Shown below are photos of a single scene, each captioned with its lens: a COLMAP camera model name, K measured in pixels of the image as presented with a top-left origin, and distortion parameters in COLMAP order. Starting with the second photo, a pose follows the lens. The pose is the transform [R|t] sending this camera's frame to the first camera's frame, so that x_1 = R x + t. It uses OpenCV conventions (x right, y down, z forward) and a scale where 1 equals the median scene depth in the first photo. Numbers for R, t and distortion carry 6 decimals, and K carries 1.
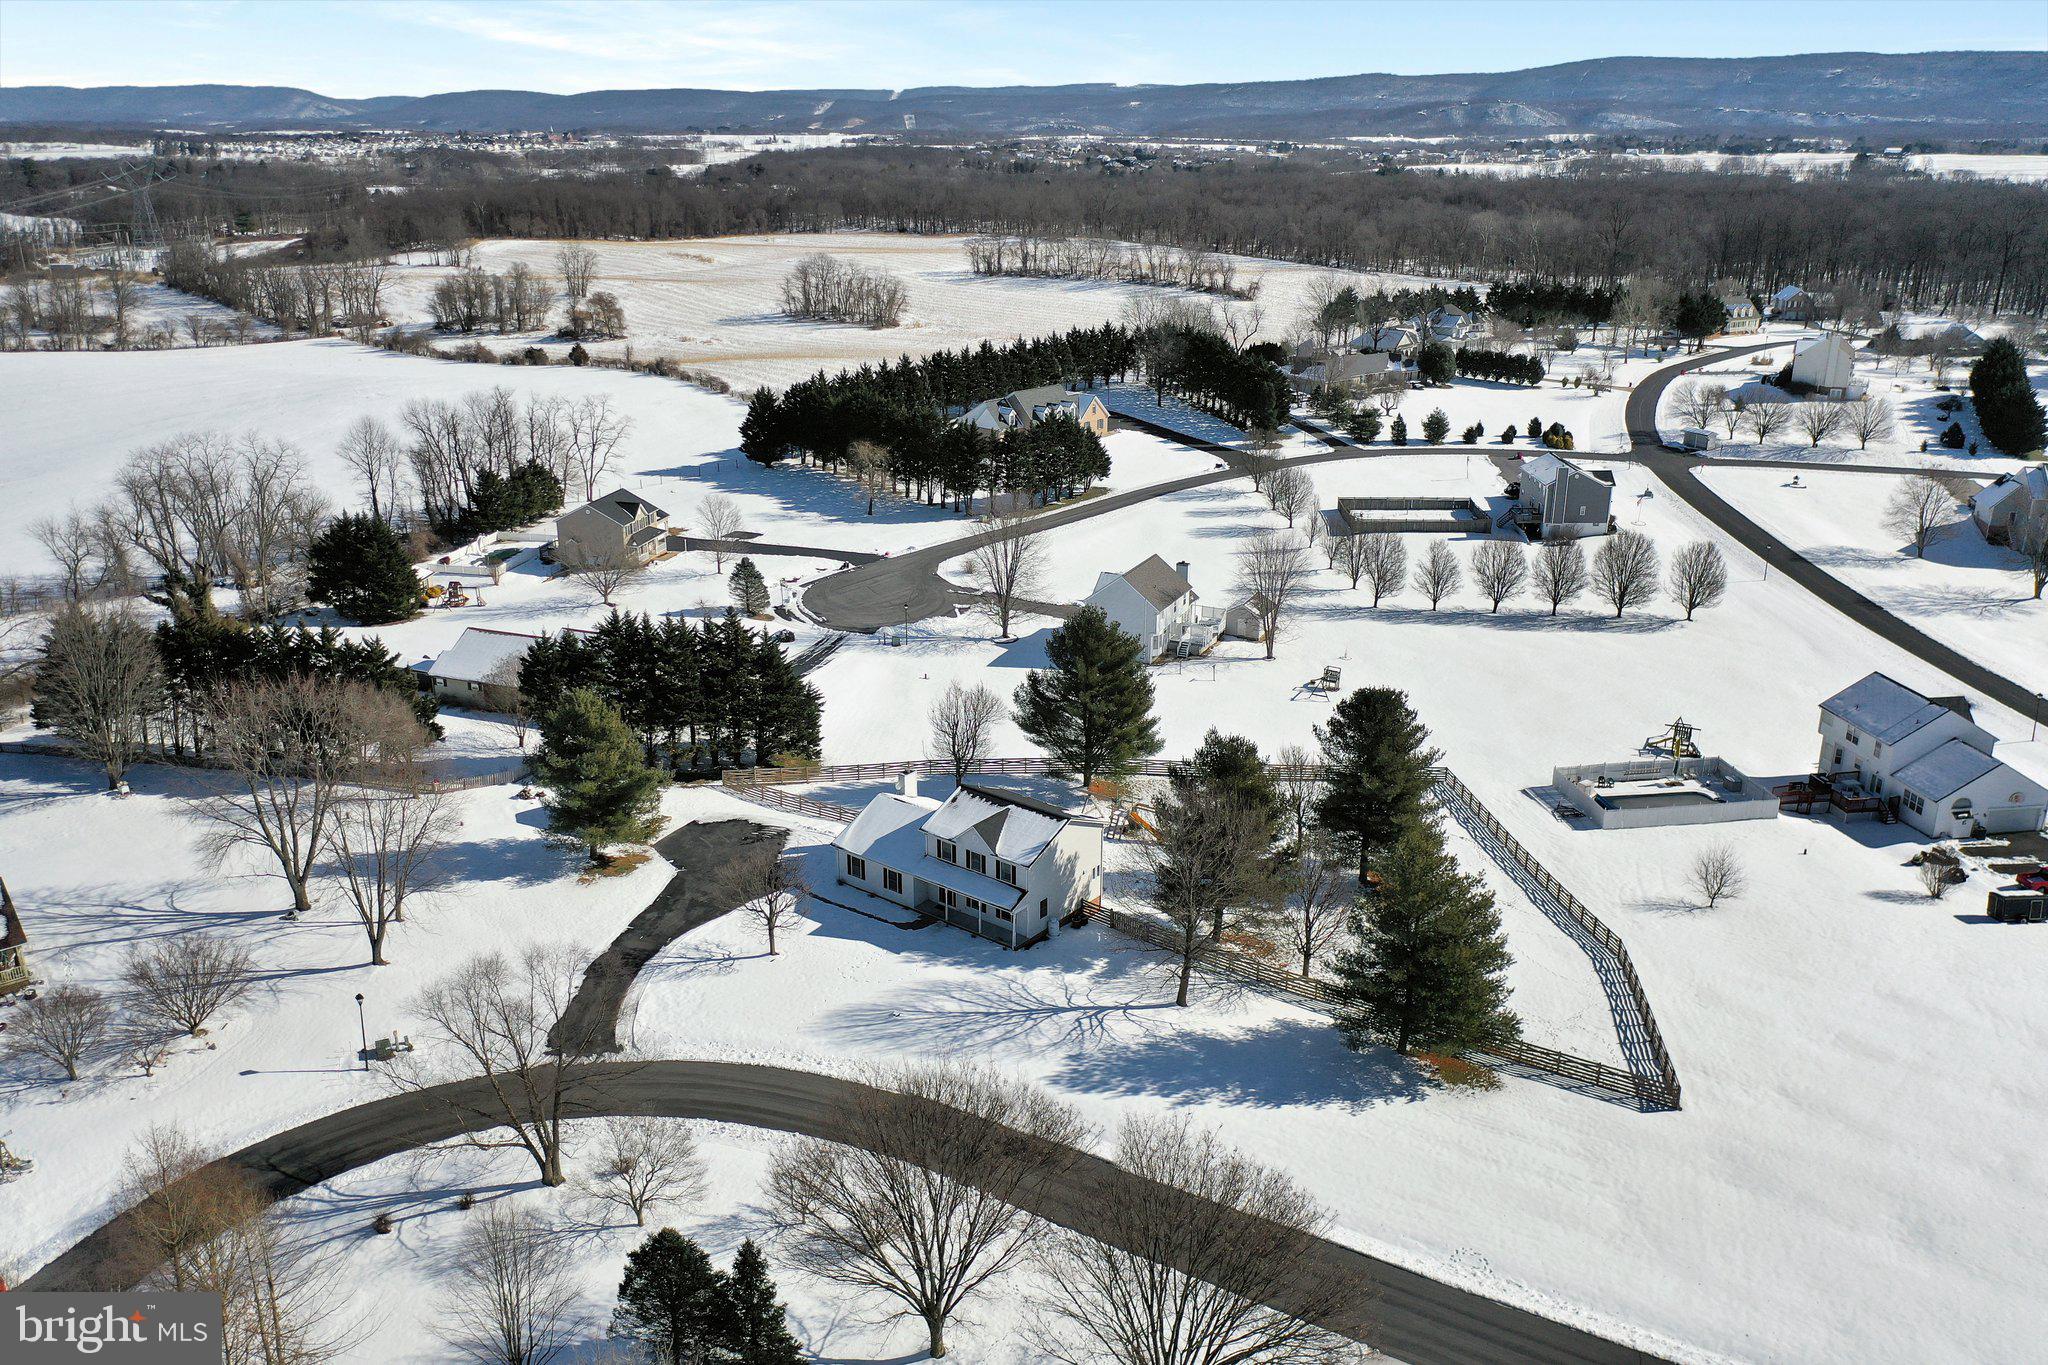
lens RADIAL K [[1614.6, 0, 1016.9], [0, 1614.6, 674.5], [0, 0, 1]] dist [-0.006065, 0.000140]
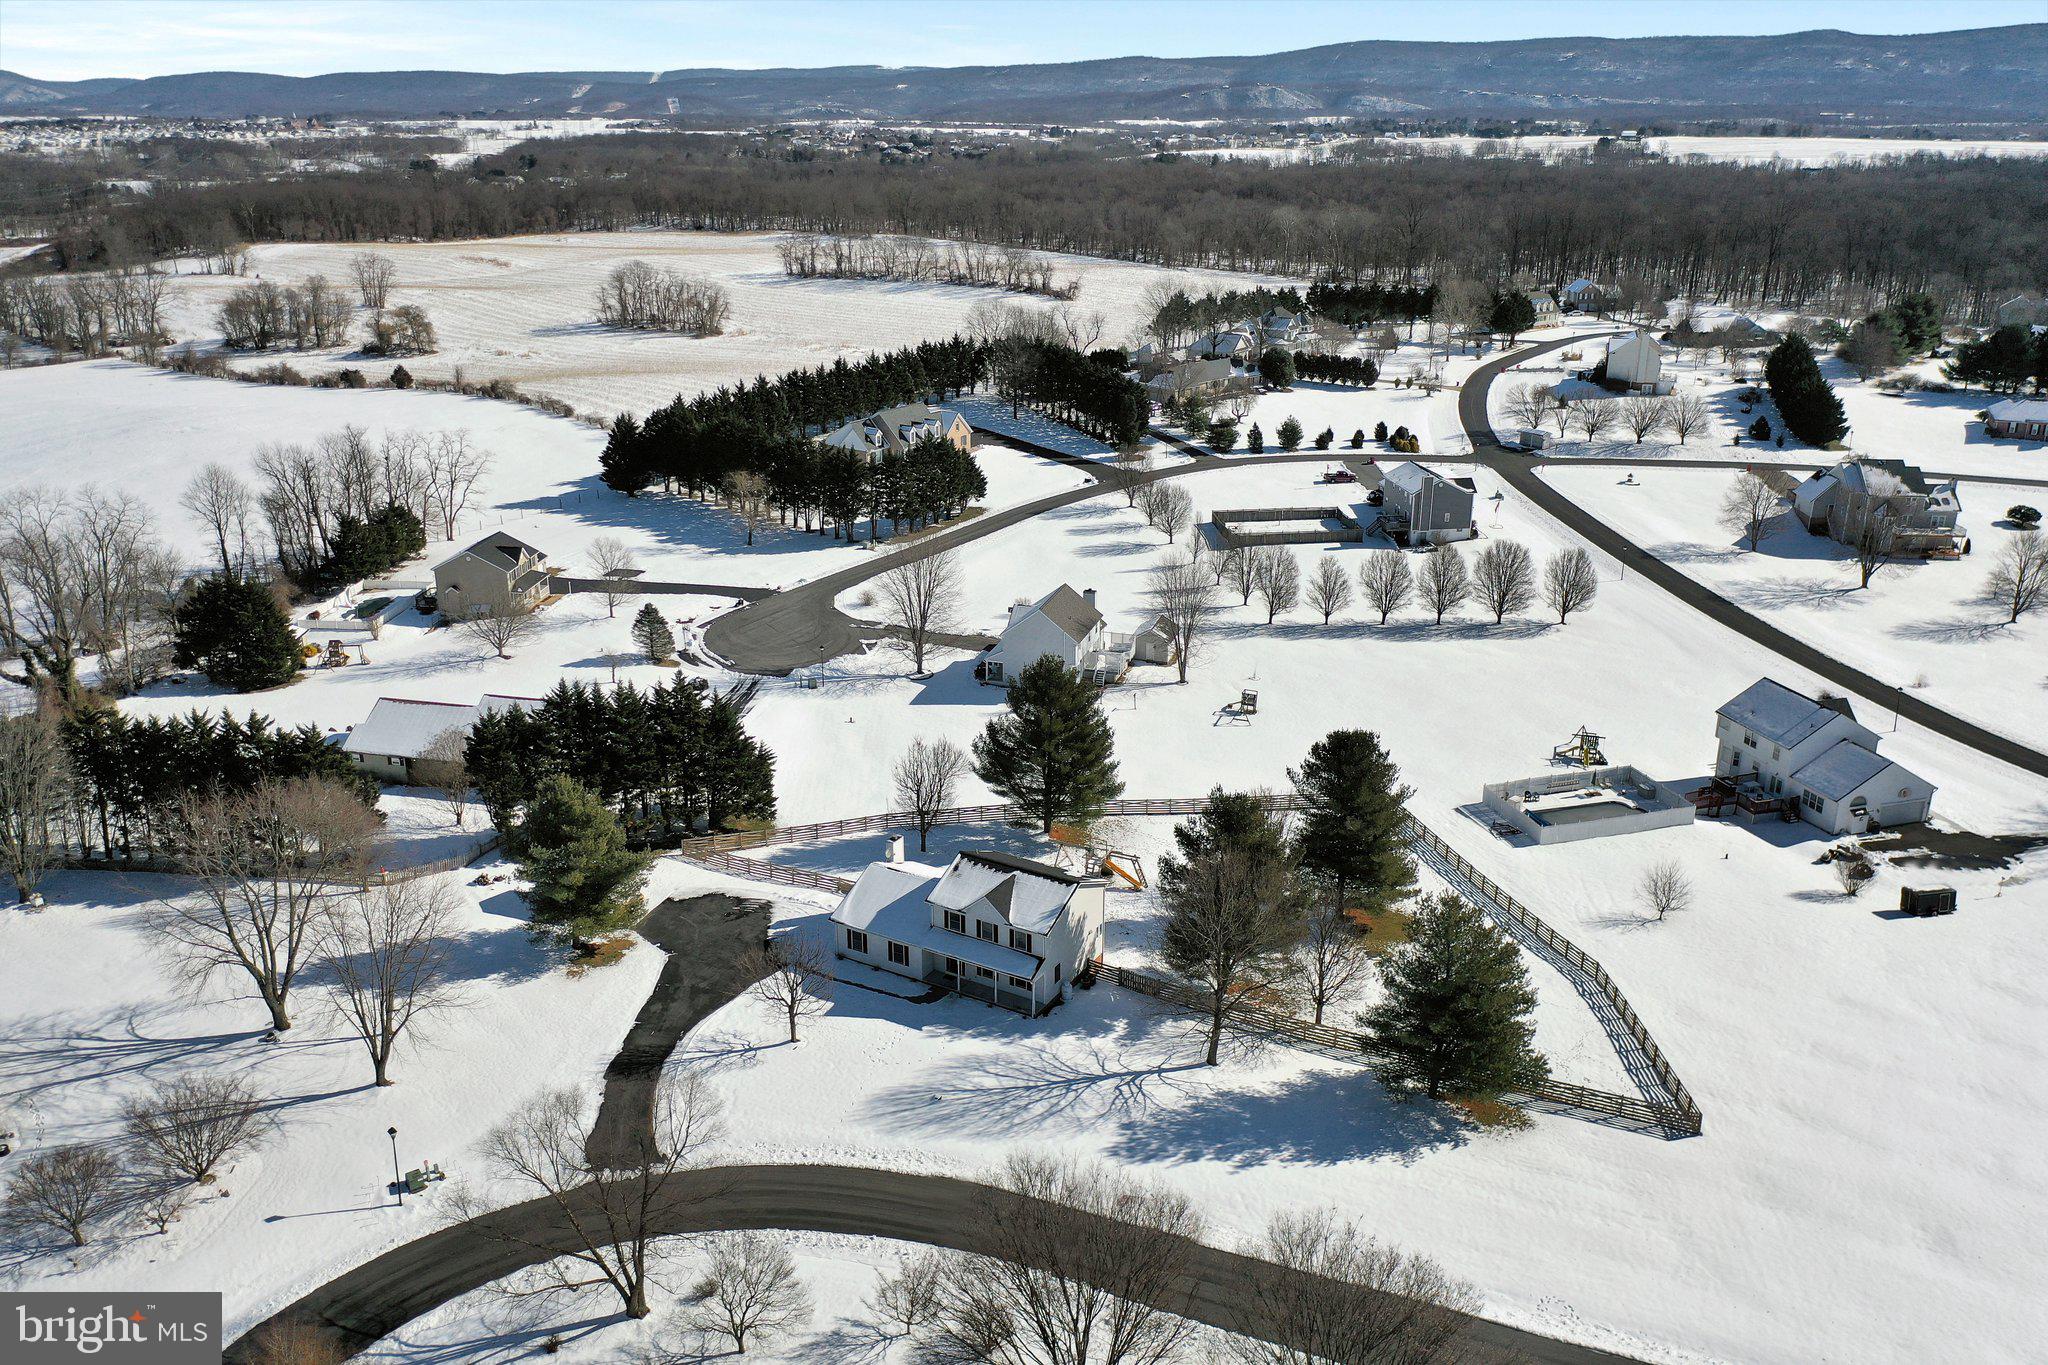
lens RADIAL K [[1614.6, 0, 1016.9], [0, 1614.6, 674.5], [0, 0, 1]] dist [-0.006065, 0.000140]
pose [[0.990599, -0.047145, 0.128420, -0.064617], [0.045851, 0.998863, 0.013017, -0.027607], [-0.128888, -0.007007, 0.991634, 0.003789]]
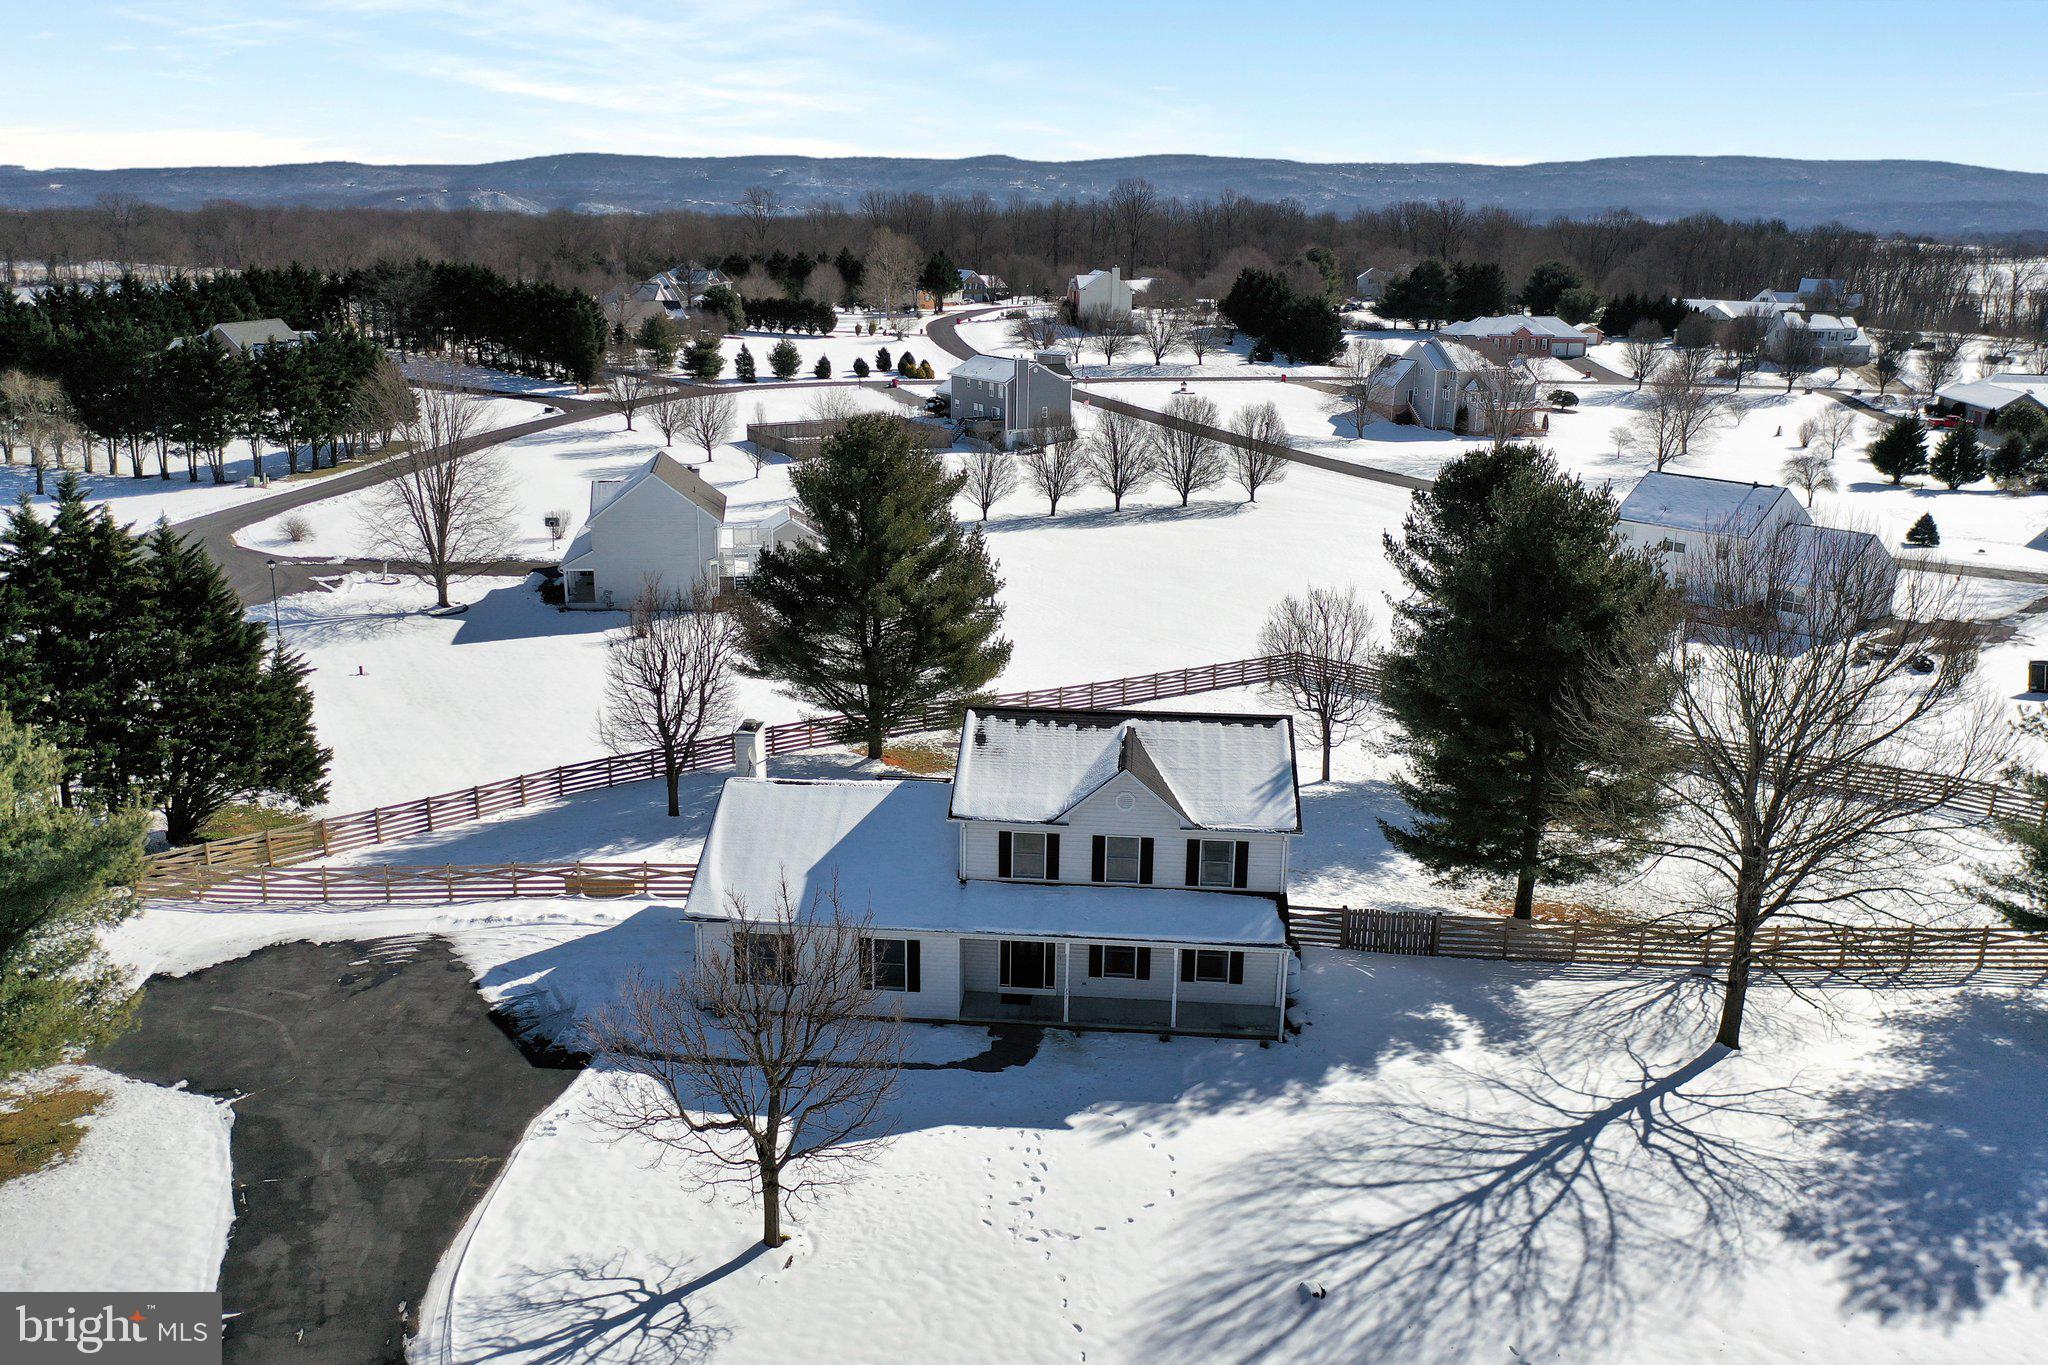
lens RADIAL K [[1614.6, 0, 1016.9], [0, 1614.6, 674.5], [0, 0, 1]] dist [-0.006065, 0.000140]
pose [[0.830068, -0.140077, 0.539783, -0.132313], [0.169447, 0.985527, -0.004823, 0.033885], [-0.531295, 0.095468, 0.841791, 0.334890]]
